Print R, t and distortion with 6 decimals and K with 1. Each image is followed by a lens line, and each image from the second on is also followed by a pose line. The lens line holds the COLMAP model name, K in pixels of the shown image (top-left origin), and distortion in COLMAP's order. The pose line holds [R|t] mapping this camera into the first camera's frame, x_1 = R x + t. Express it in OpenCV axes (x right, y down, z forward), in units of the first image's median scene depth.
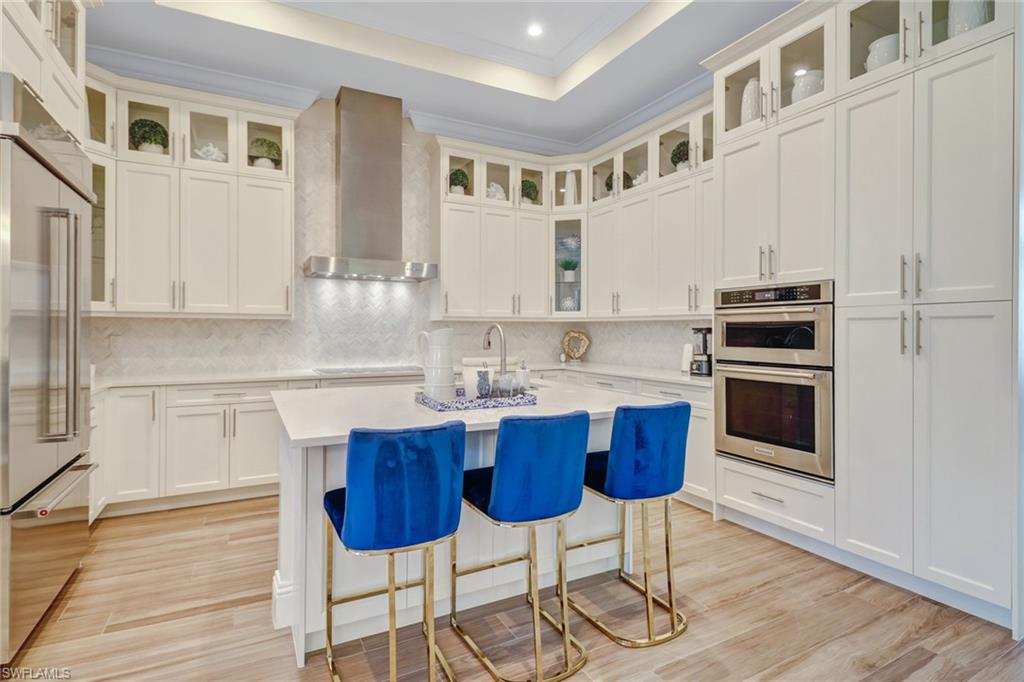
lens RADIAL K [[507.3, 0, 507.3], [0, 507.3, 332.3], [0, 0, 1]] dist [0.002550, -0.010170]
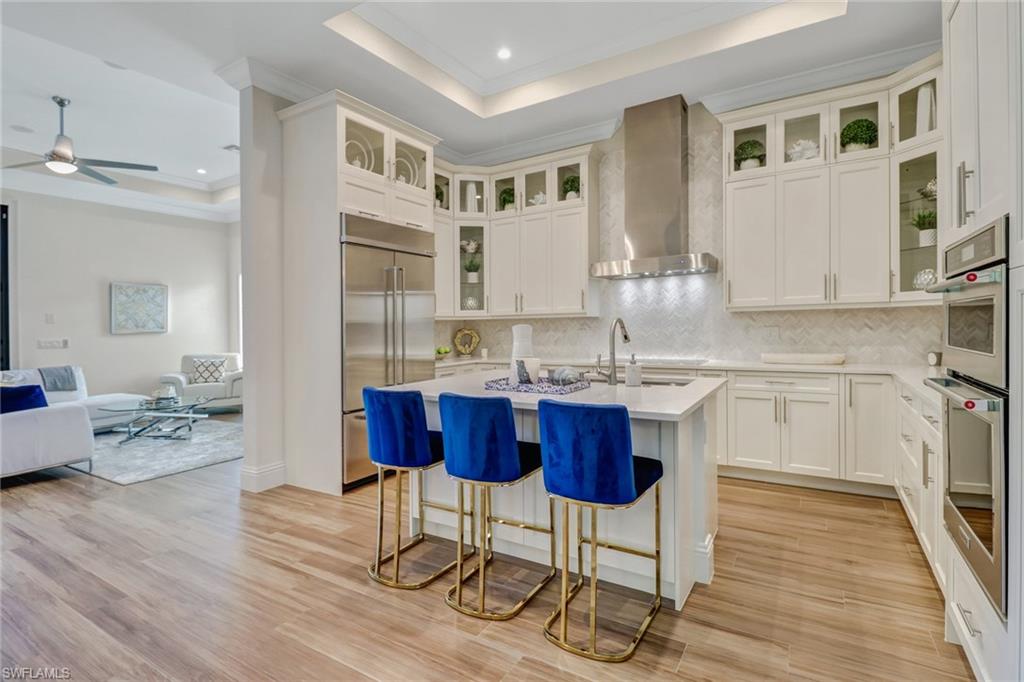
lens RADIAL K [[507.3, 0, 511.1], [0, 507.3, 332.8], [0, 0, 1]] dist [0.002550, -0.010170]
pose [[0.506519, -0.001851, -0.862227, 0.545569], [0.022188, 0.999695, 0.010889, -0.004389], [0.861943, -0.024647, 0.506406, 0.215788]]
